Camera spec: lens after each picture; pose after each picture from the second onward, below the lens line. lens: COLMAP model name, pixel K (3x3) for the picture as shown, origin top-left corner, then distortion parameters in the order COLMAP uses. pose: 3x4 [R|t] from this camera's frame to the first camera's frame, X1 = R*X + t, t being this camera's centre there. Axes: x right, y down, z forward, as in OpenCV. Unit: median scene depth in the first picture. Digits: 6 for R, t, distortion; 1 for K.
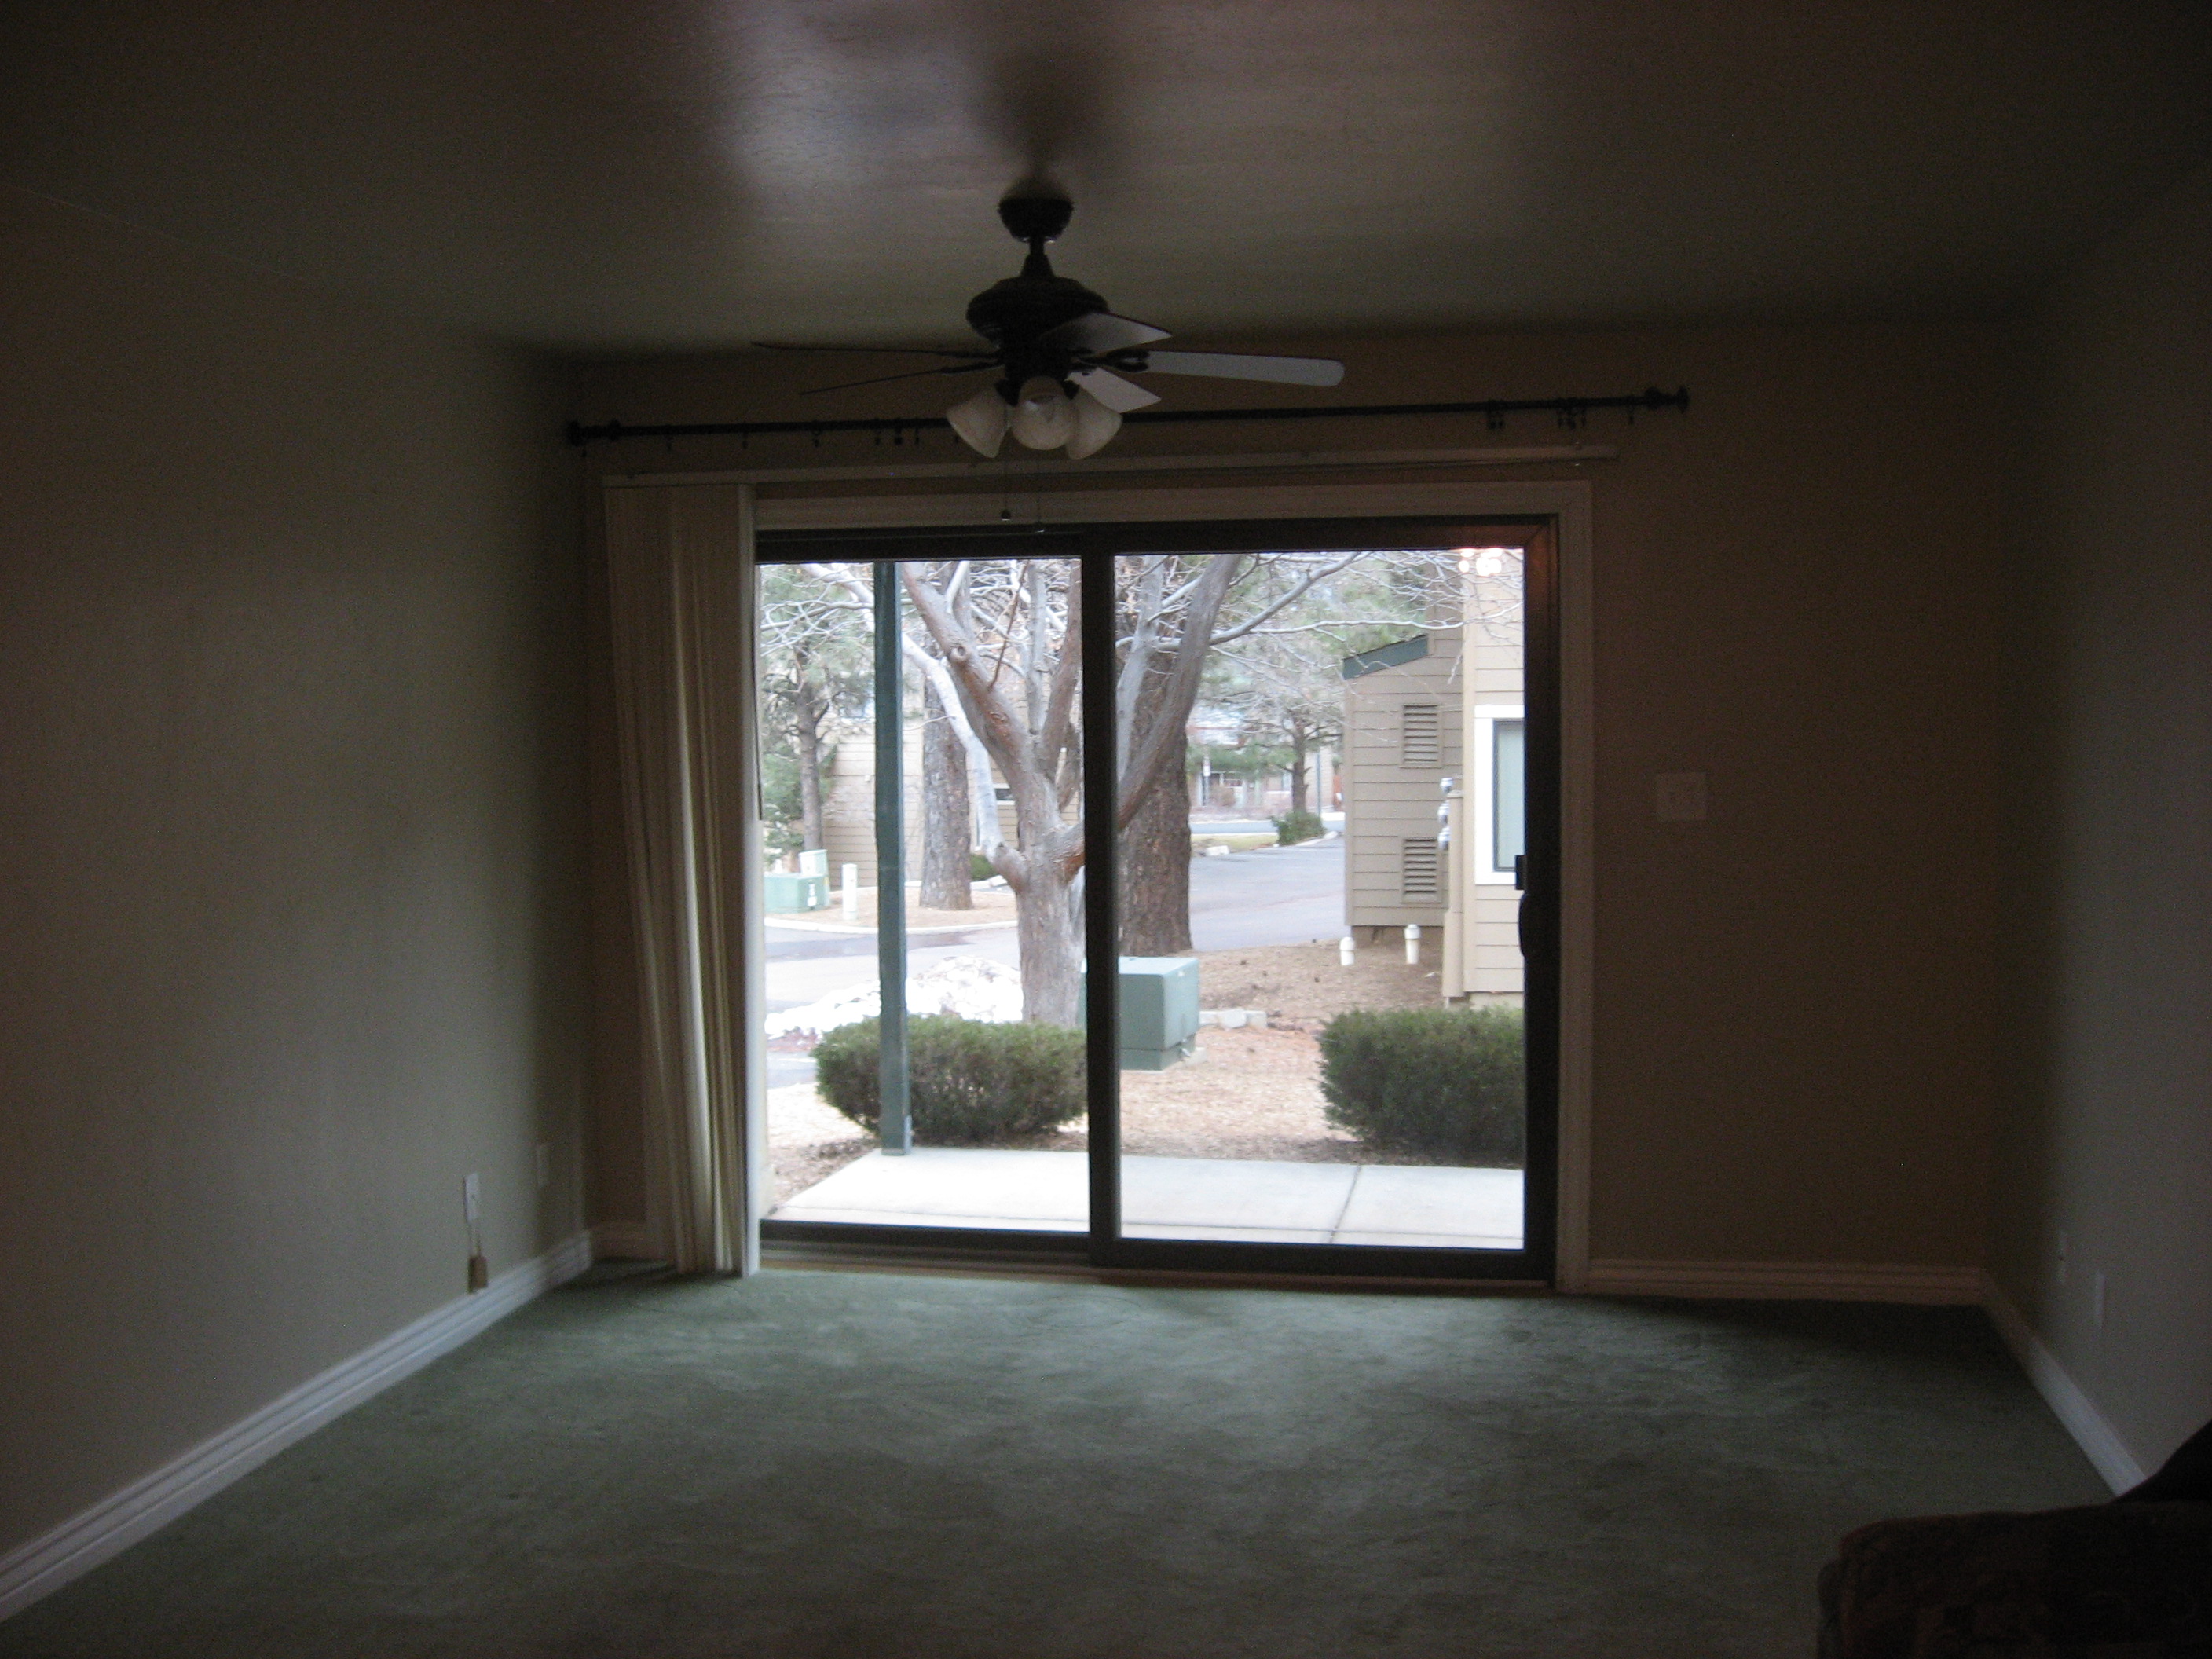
lens RADIAL K [[2293.2, 0, 1140.1], [0, 2293.2, 816.7], [0, 0, 1]] dist [-0.130443, 0.040474]
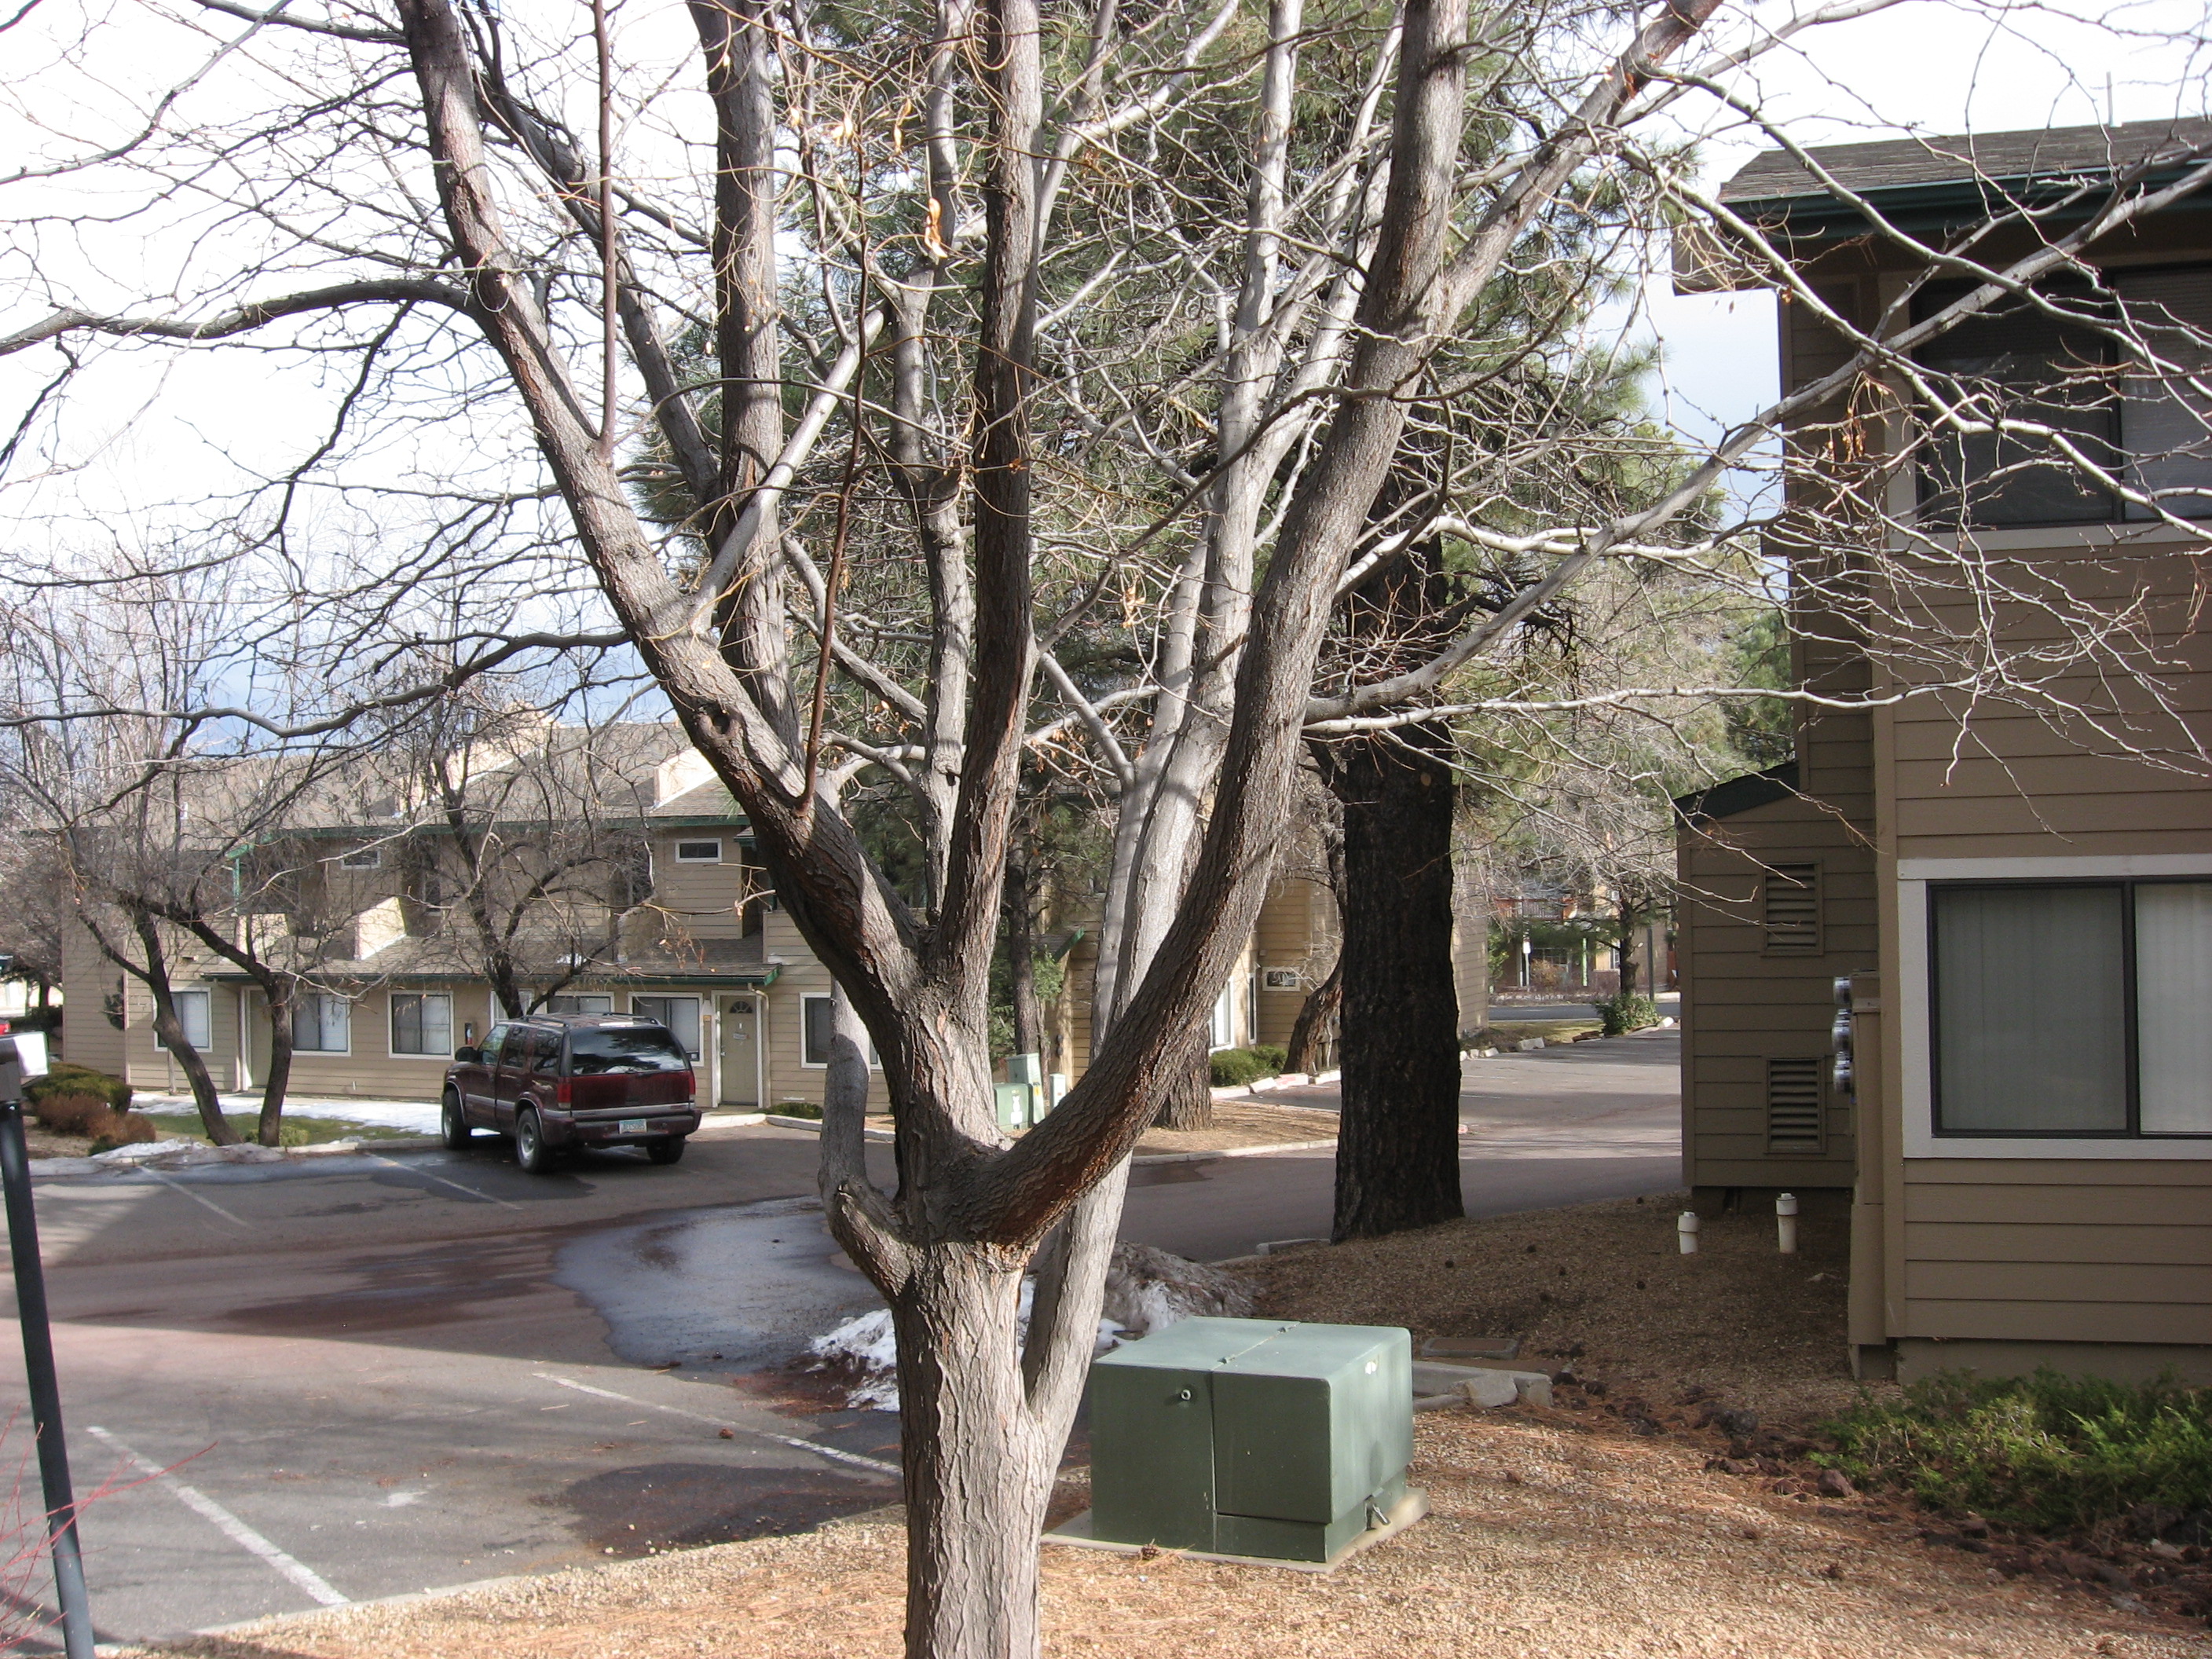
lens RADIAL K [[2293.2, 0, 1140.1], [0, 2293.2, 816.7], [0, 0, 1]] dist [-0.130443, 0.040474]
pose [[0.989633, -0.014639, -0.142872, 0.028643], [0.003743, 0.997082, -0.076243, -0.012522], [0.143571, 0.074918, 0.986800, 0.315375]]
